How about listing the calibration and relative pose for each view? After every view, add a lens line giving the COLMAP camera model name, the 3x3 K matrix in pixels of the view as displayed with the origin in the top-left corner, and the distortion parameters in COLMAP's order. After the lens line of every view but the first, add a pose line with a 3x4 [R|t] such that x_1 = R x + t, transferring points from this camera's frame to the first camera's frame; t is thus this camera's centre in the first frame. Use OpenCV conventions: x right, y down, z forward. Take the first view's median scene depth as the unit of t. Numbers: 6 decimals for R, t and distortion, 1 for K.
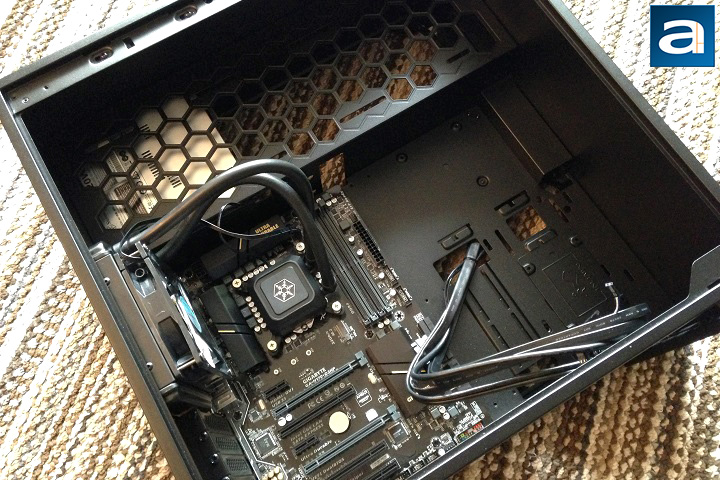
lens RADIAL K [[698.0, 0, 360.0], [0, 698.0, 240.0], [0, 0, 1]] dist [0.124821, -0.018188]
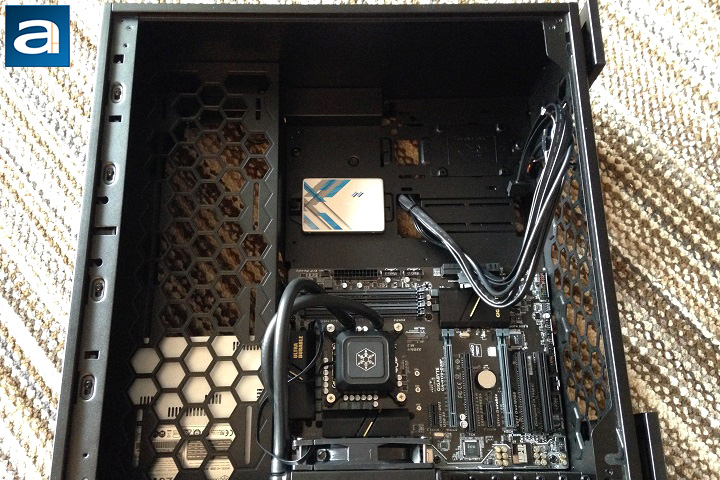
lens RADIAL K [[698.0, 0, 360.0], [0, 698.0, 240.0], [0, 0, 1]] dist [0.124821, -0.018188]
pose [[0.501196, -0.813517, 0.294947, -0.273335], [0.807972, 0.561982, 0.177080, -0.222211], [-0.309812, 0.149557, 0.938962, -0.027119]]
